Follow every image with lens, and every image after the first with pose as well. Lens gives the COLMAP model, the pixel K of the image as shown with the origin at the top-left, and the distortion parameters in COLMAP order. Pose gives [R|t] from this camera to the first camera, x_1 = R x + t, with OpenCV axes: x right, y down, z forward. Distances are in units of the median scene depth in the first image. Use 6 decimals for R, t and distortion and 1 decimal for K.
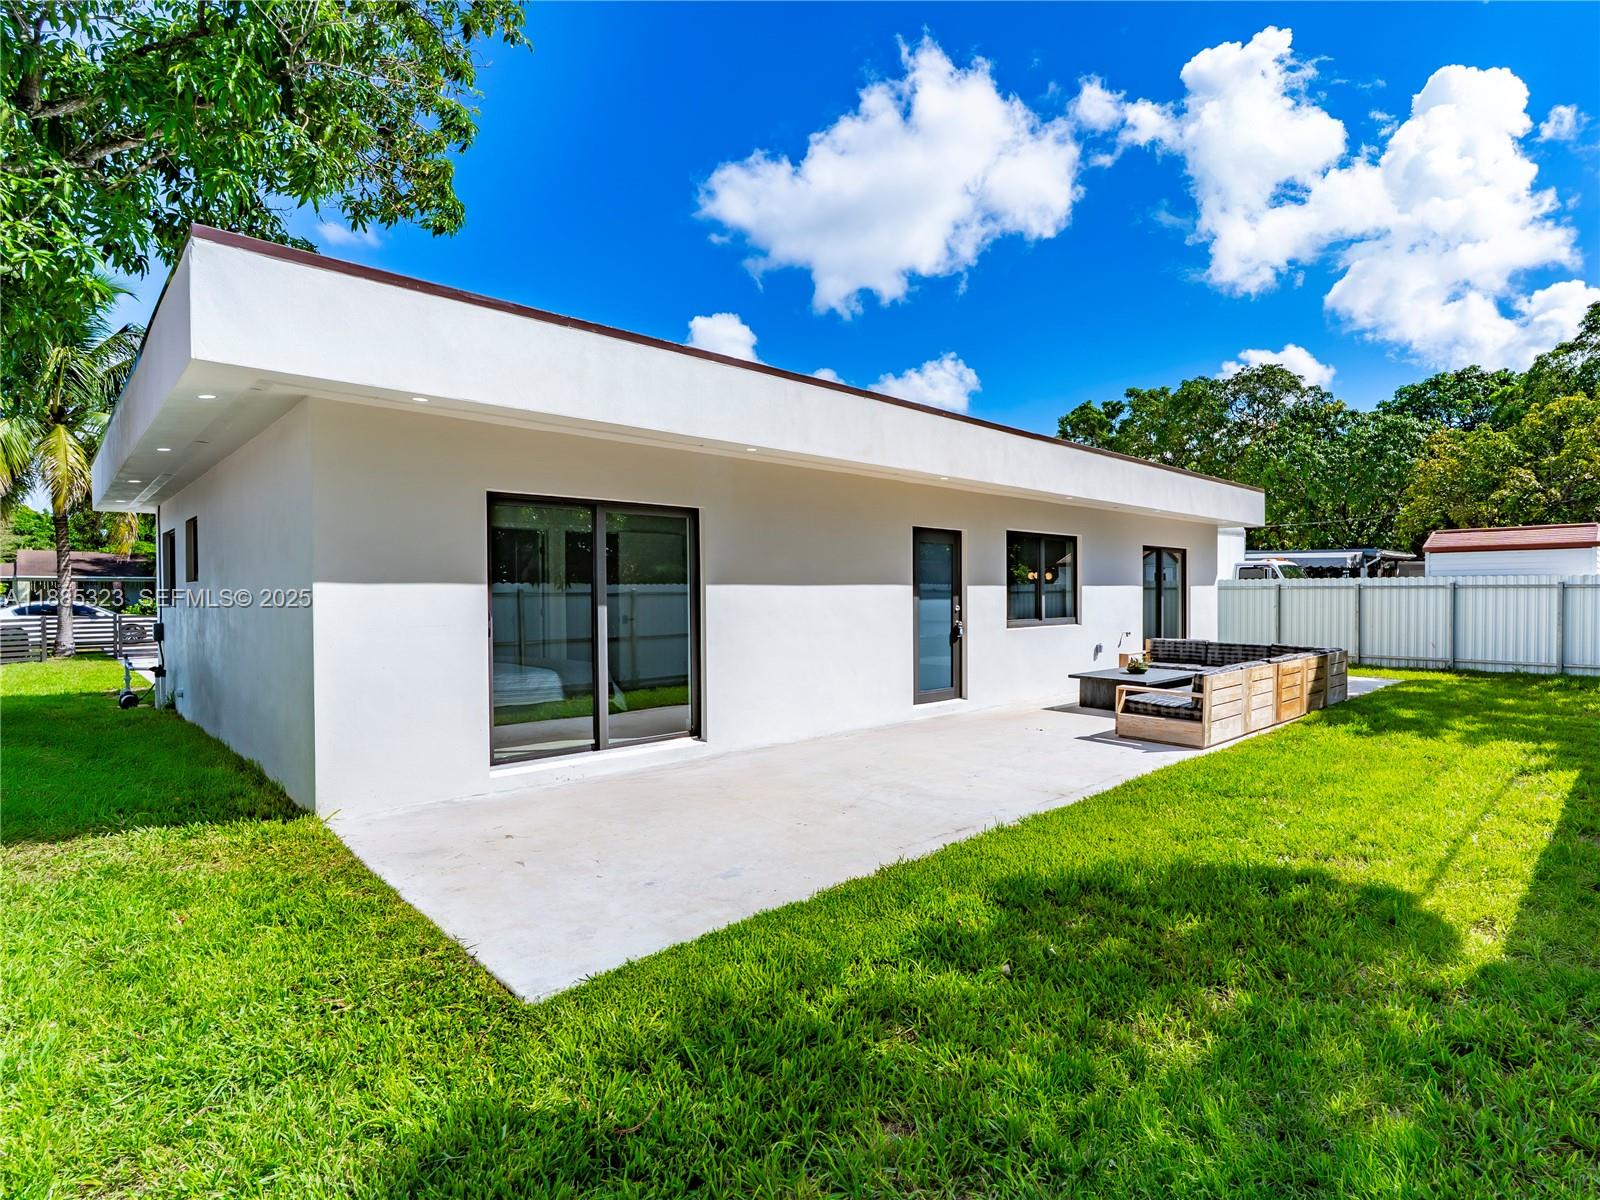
lens RADIAL K [[822.3, 0, 800.0], [0, 822.3, 600.0], [0, 0, 1]] dist [-0.001959, 0.000860]
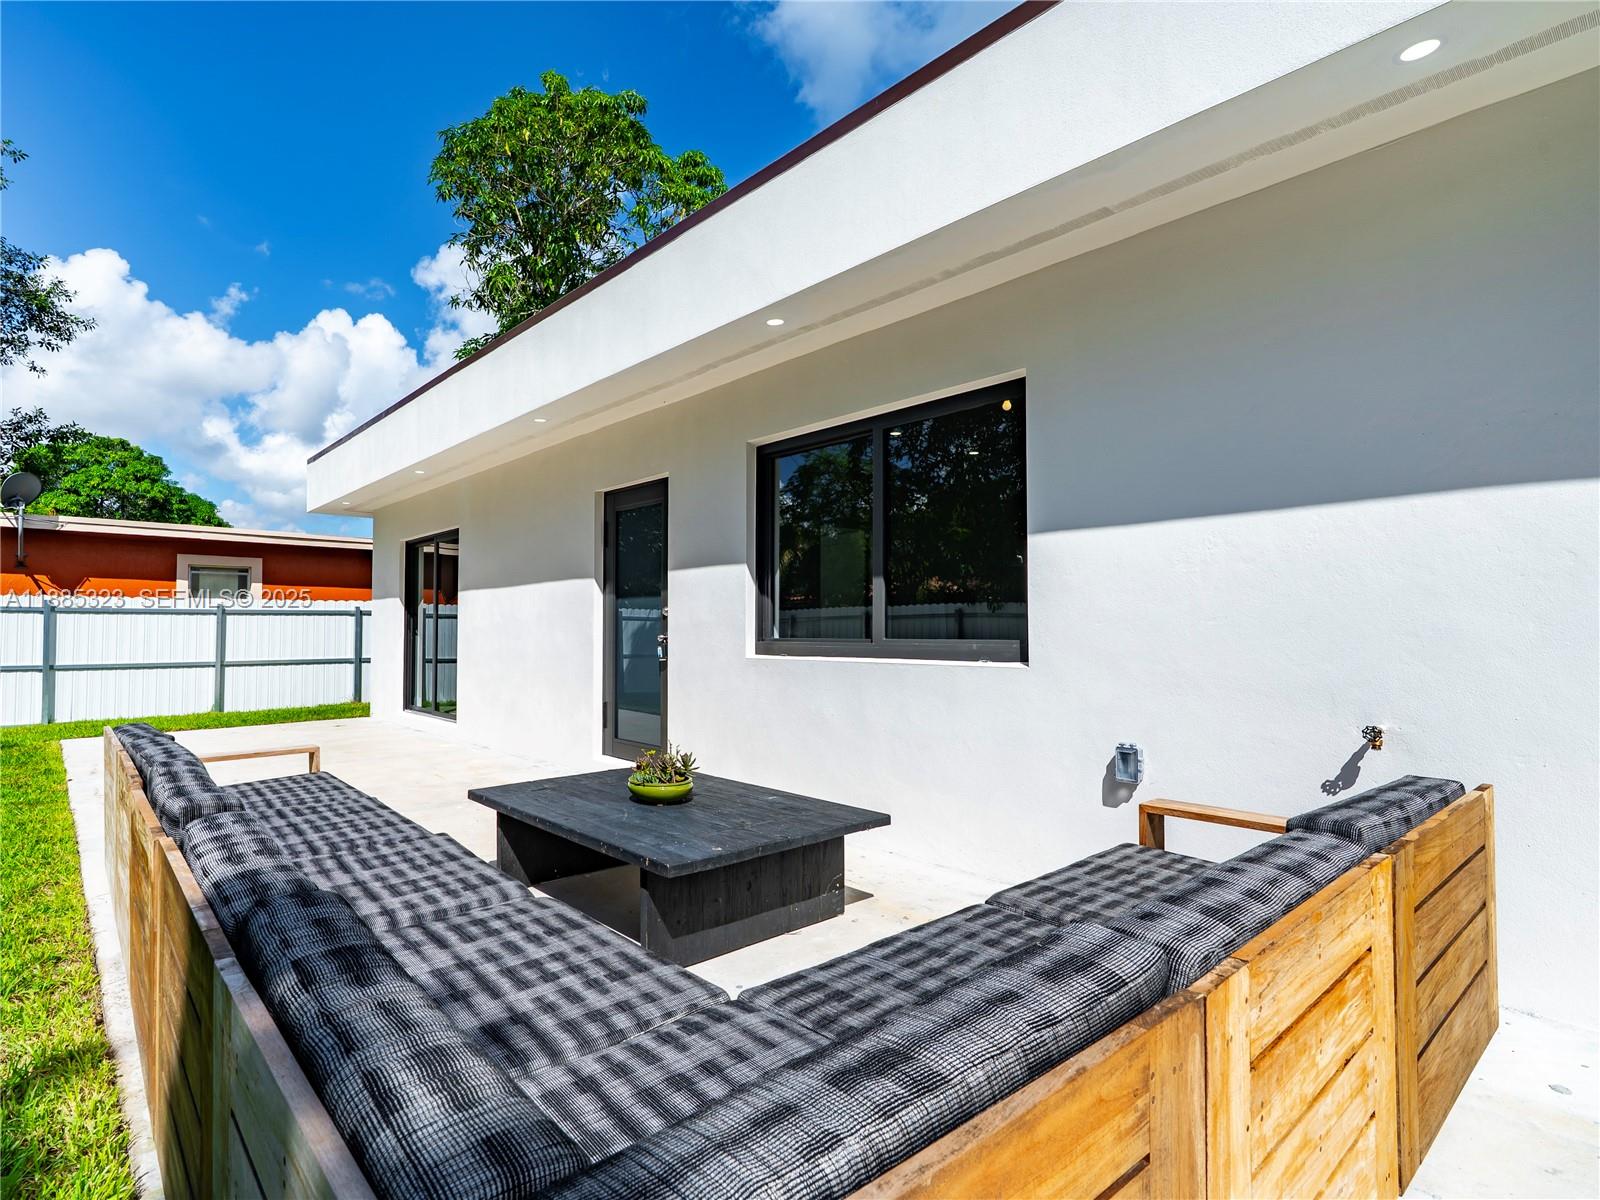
lens RADIAL K [[822.3, 0, 800.0], [0, 822.3, 600.0], [0, 0, 1]] dist [-0.001959, 0.000860]
pose [[-0.007307, -0.047295, -0.998854, 0.649291], [-0.019603, 0.998696, -0.047145, 0.022735], [0.999781, 0.019236, -0.008224, 0.929570]]
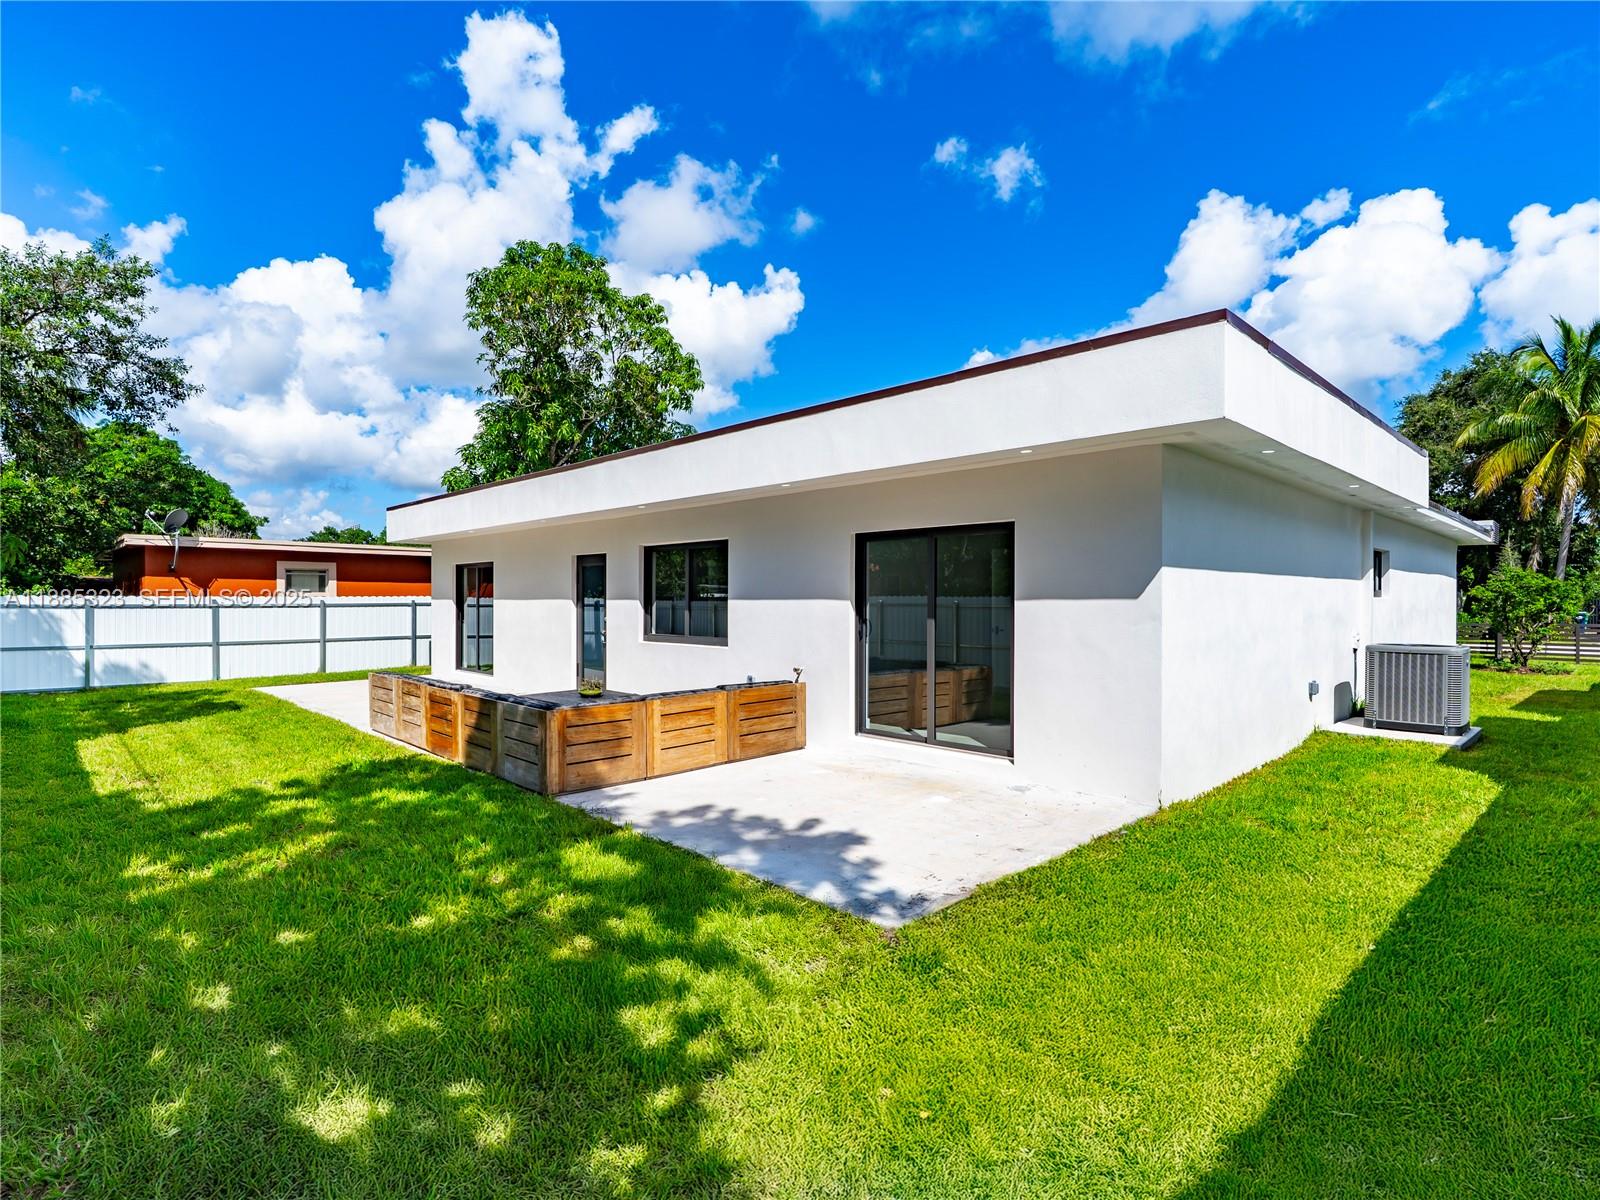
lens RADIAL K [[784.5, 0, 828.4], [0, 784.5, 599.8], [0, 0, 1]] dist [-0.005739, 0.000333]
pose [[0.042305, -0.009311, -0.999061, 1.125843], [-0.019222, 0.999764, -0.010131, -0.010773], [0.998920, 0.019633, 0.042116, 1.075749]]
